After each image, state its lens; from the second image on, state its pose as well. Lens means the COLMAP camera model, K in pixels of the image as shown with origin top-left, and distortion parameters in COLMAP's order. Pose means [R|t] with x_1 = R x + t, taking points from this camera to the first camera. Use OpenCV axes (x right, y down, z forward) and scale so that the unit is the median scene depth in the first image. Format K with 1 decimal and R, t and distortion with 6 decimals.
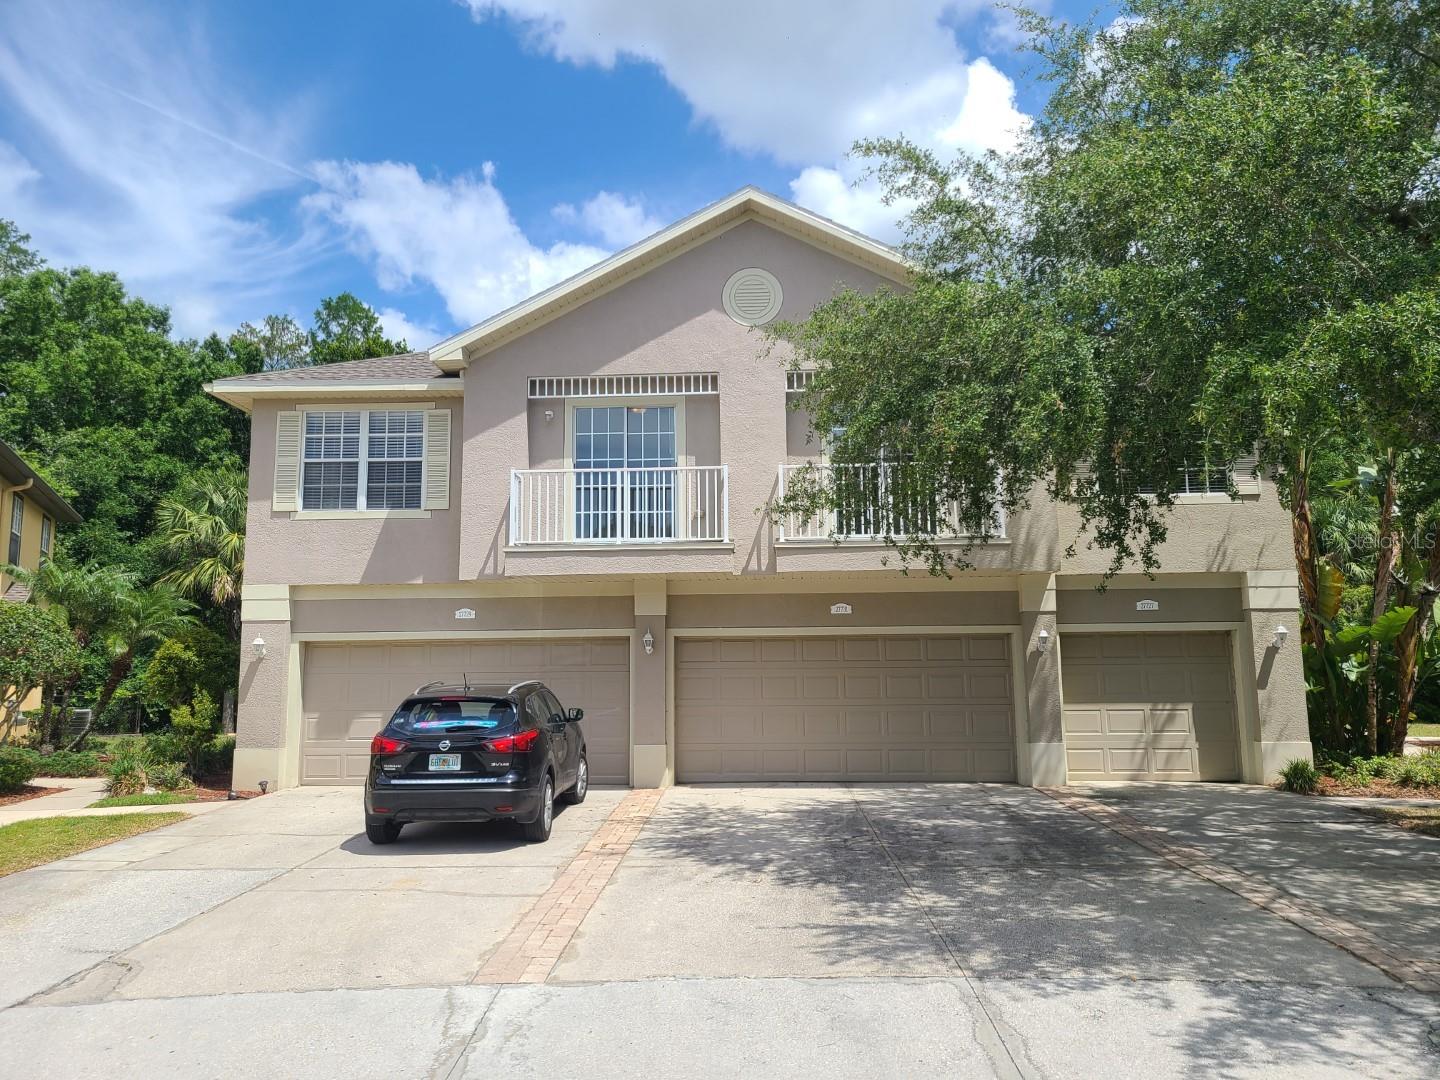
lens RADIAL K [[1060.0, 0, 721.3], [0, 1060.0, 550.5], [0, 0, 1]] dist [0.048881, -0.001296]
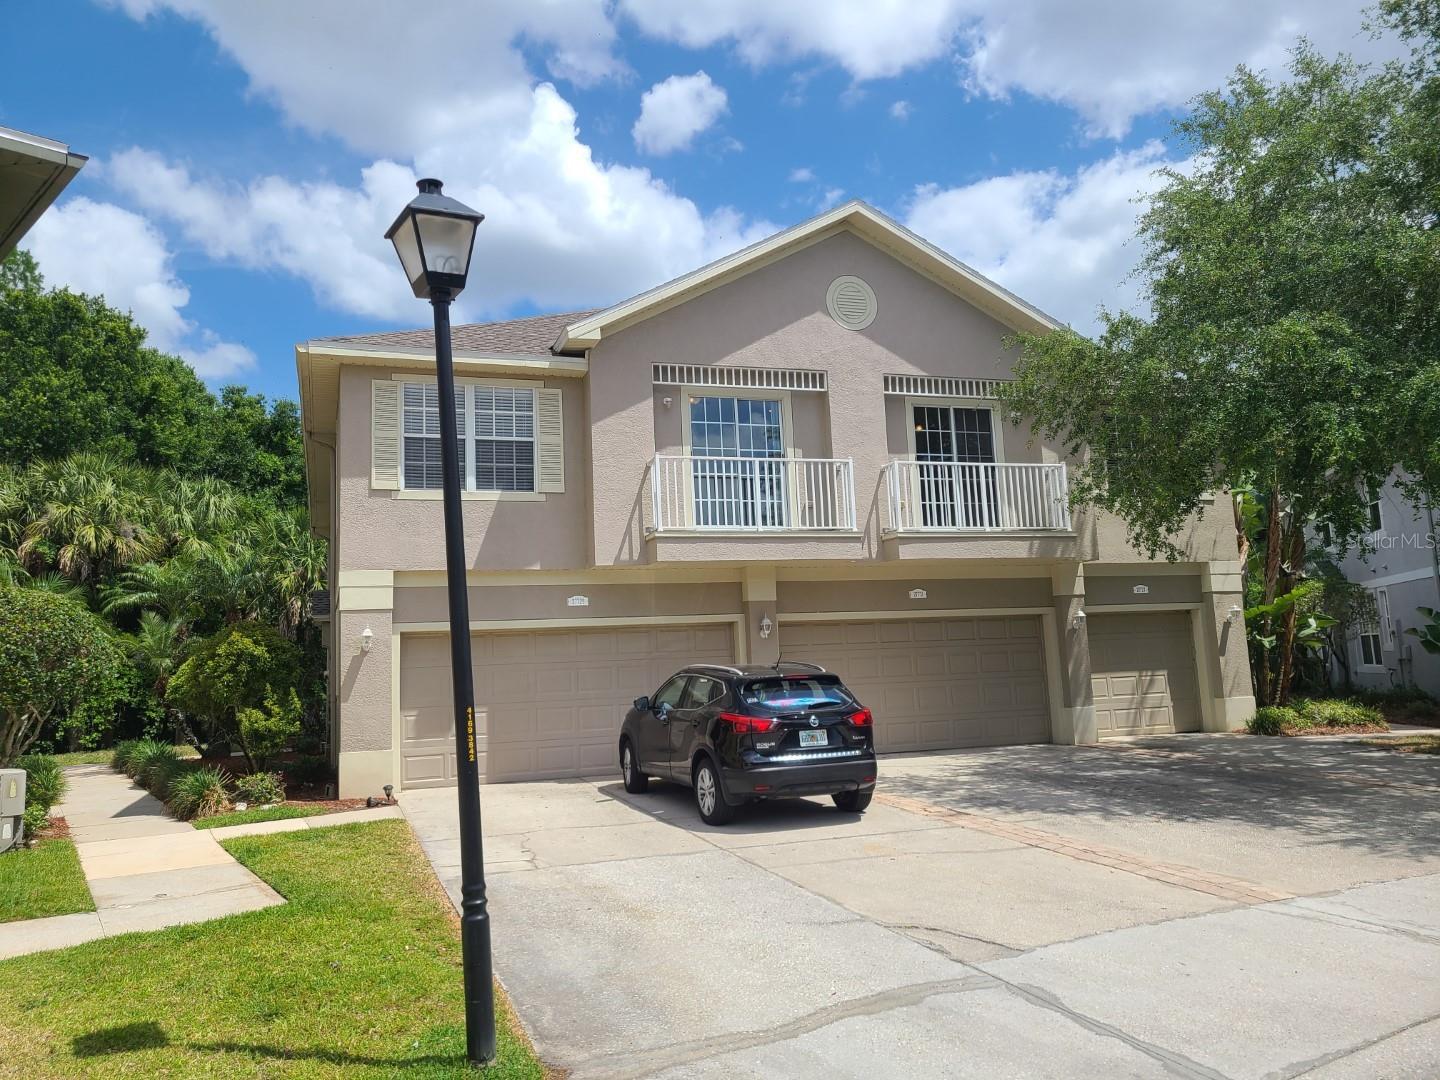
lens RADIAL K [[1094.8, 0, 720.0], [0, 1094.8, 540.0], [0, 0, 1]] dist [0.051848, 0.000038]
pose [[0.926435, 0.013079, 0.376229, -0.509562], [-0.012235, 0.999914, -0.004633, 0.007220], [-0.376257, -0.000311, 0.926515, 0.025505]]
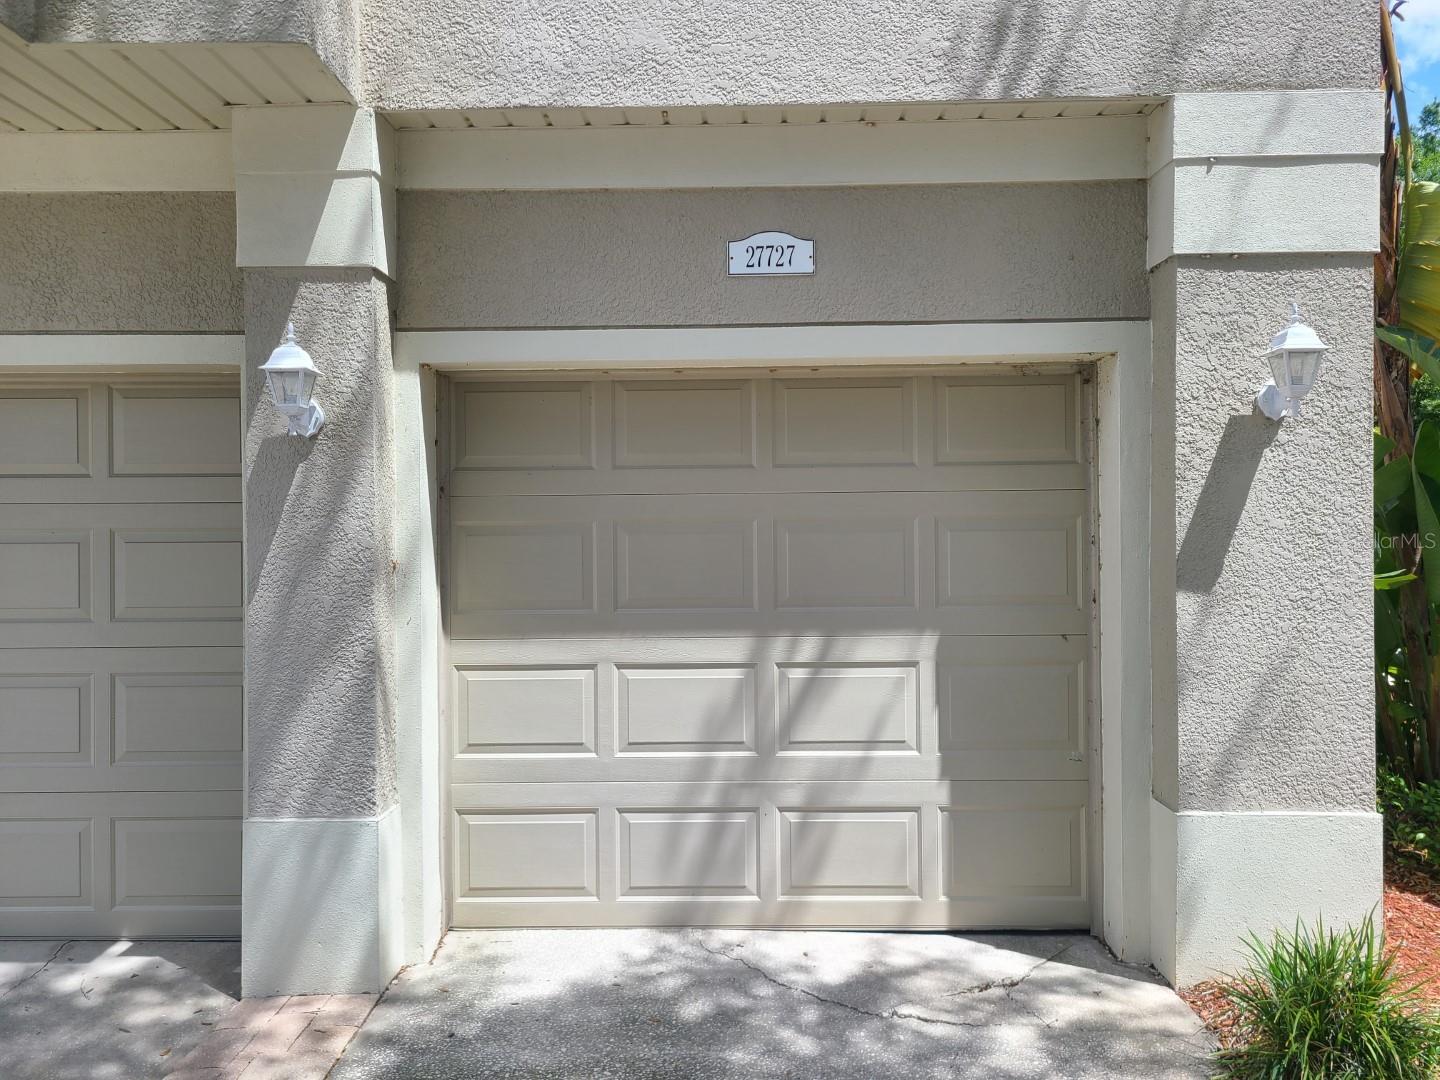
lens RADIAL K [[1094.8, 0, 720.0], [0, 1094.8, 540.0], [0, 0, 1]] dist [0.051848, 0.000038]
pose [[0.999625, -0.001385, 0.027364, 0.378979], [-0.002682, 0.988982, 0.148015, 0.078864], [-0.027268, -0.148033, 0.988606, 0.737937]]
